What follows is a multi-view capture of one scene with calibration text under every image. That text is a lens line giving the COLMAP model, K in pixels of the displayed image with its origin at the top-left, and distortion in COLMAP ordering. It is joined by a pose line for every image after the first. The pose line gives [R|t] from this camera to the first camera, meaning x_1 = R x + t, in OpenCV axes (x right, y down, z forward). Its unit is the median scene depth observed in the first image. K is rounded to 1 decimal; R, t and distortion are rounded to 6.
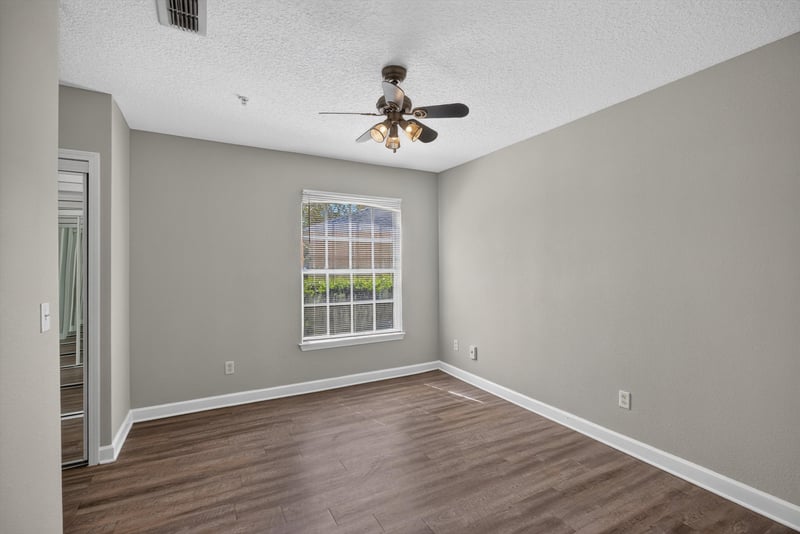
lens RADIAL K [[365.2, 0, 401.0], [0, 365.2, 267.5], [0, 0, 1]] dist [-0.001246, 0.001431]
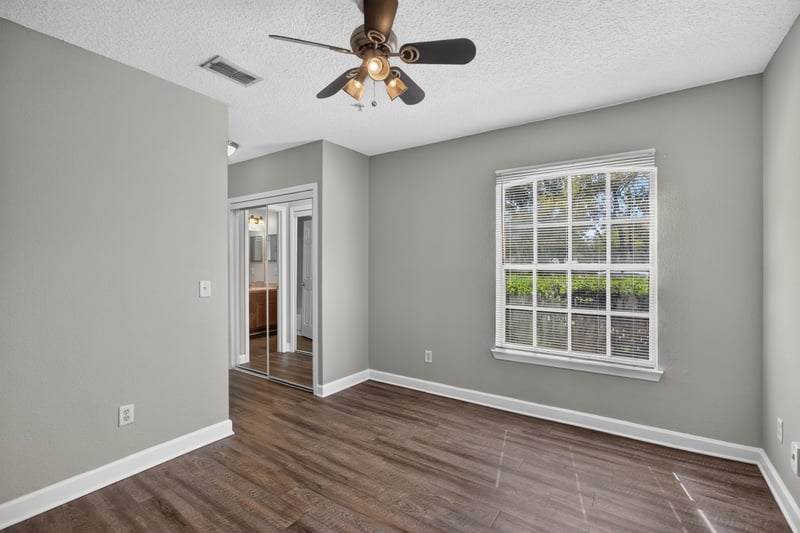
lens RADIAL K [[354.4, 0, 400.4], [0, 354.4, 262.7], [0, 0, 1]] dist [-0.003841, 0.001514]
pose [[0.456676, -0.006774, -0.889607, 0.391799], [-0.008271, 0.999895, -0.011859, 0.015355], [0.889595, 0.012774, 0.456572, 0.434539]]
